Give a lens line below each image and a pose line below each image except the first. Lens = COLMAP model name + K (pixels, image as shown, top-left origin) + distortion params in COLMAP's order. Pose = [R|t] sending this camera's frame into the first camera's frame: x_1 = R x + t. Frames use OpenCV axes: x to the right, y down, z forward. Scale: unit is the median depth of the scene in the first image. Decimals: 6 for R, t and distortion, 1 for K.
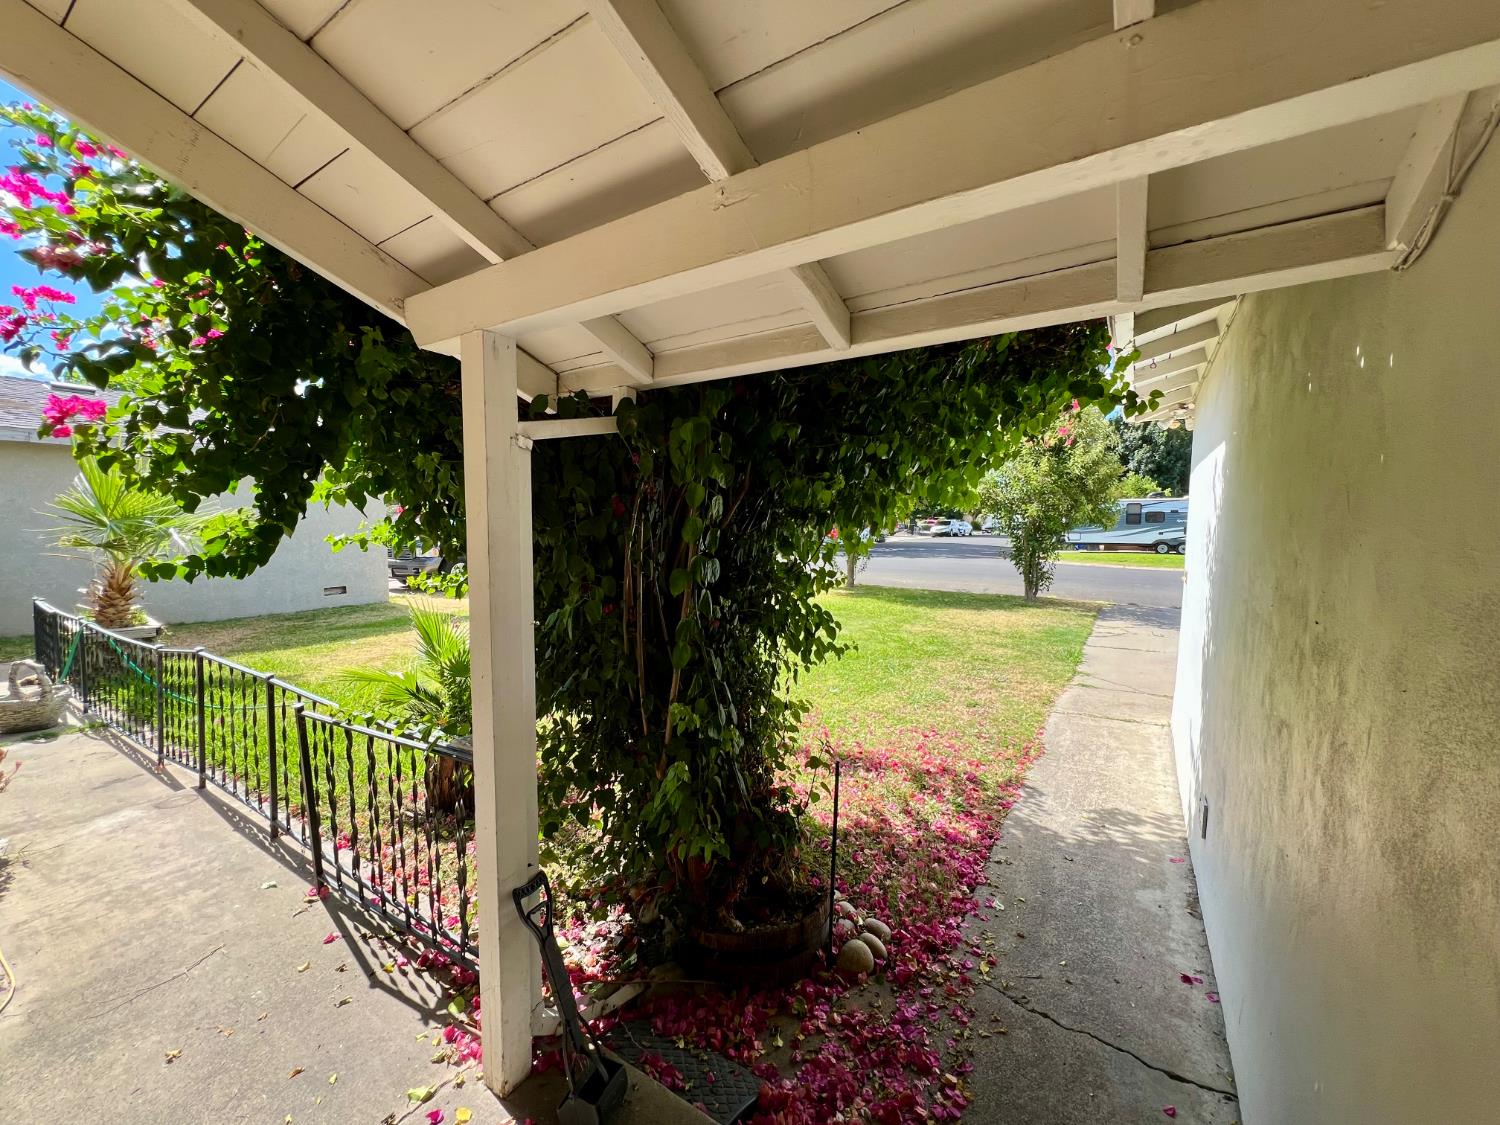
lens RADIAL K [[599.4, 0, 739.6], [0, 599.4, 562.6], [0, 0, 1]] dist [-0.000617, -0.000507]
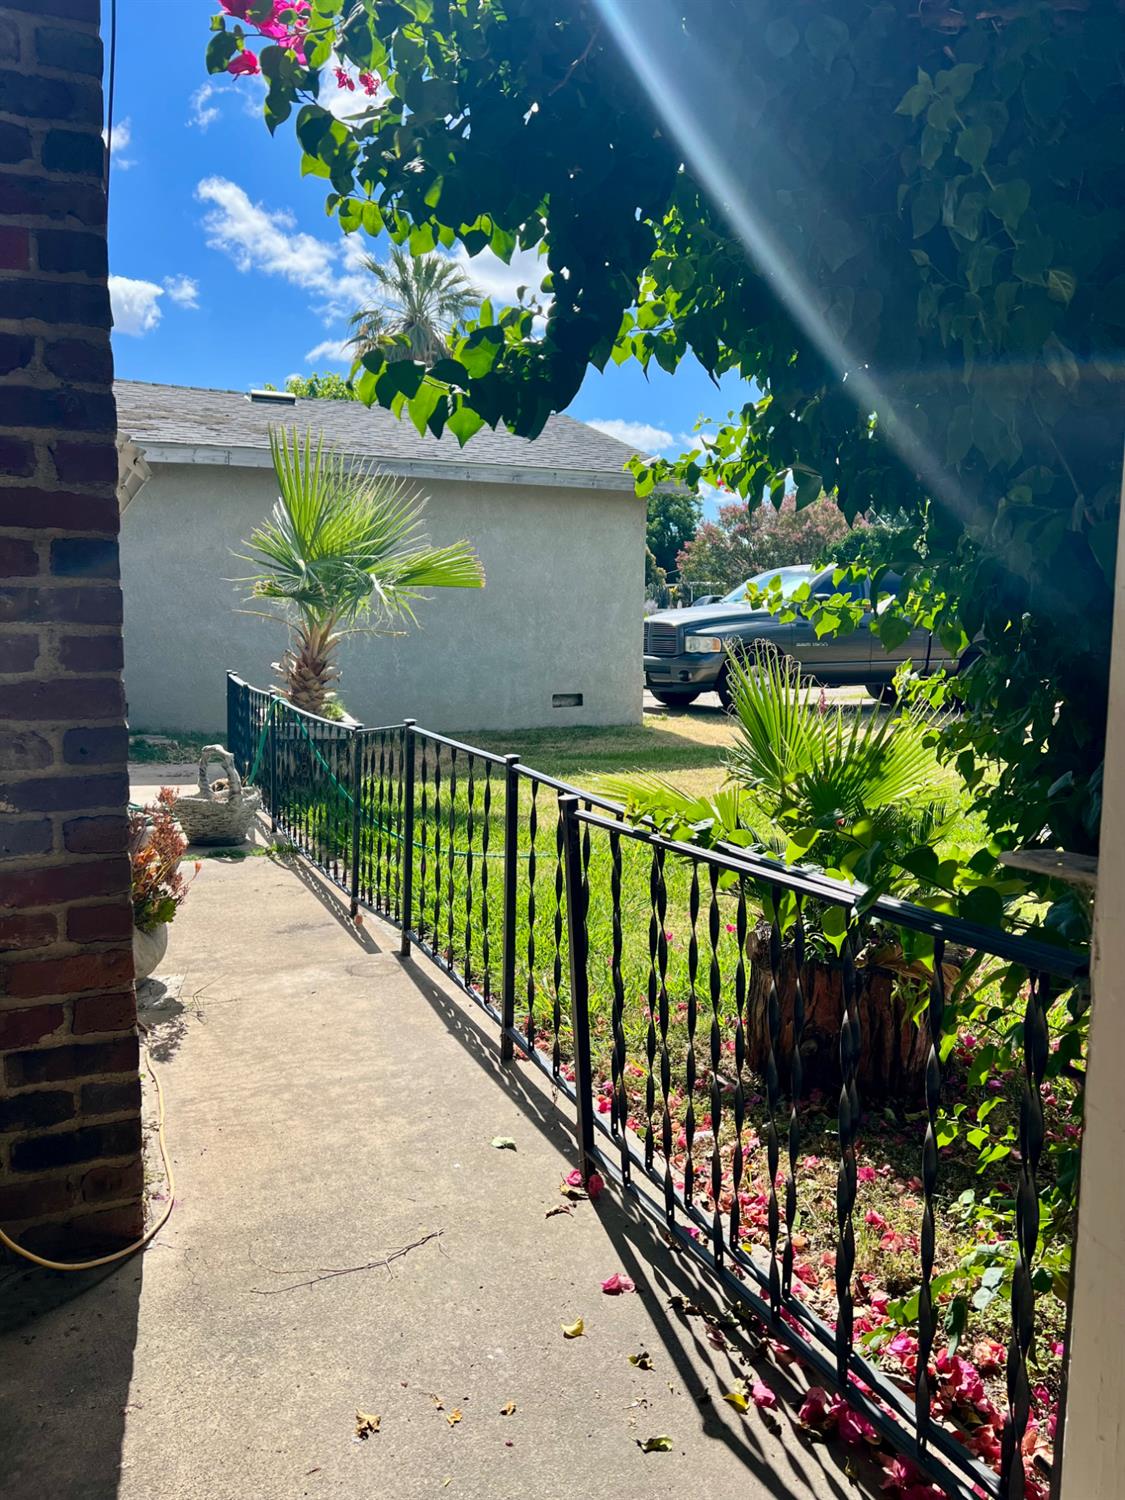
lens RADIAL K [[1116.9, 0, 565.3], [0, 1116.9, 747.8], [0, 0, 1]] dist [0.037679, -0.033550]
pose [[0.835037, 0.062821, -0.546596, -0.193637], [-0.039680, 0.997749, 0.054054, 0.118975], [0.548762, -0.023448, 0.835650, 0.185624]]
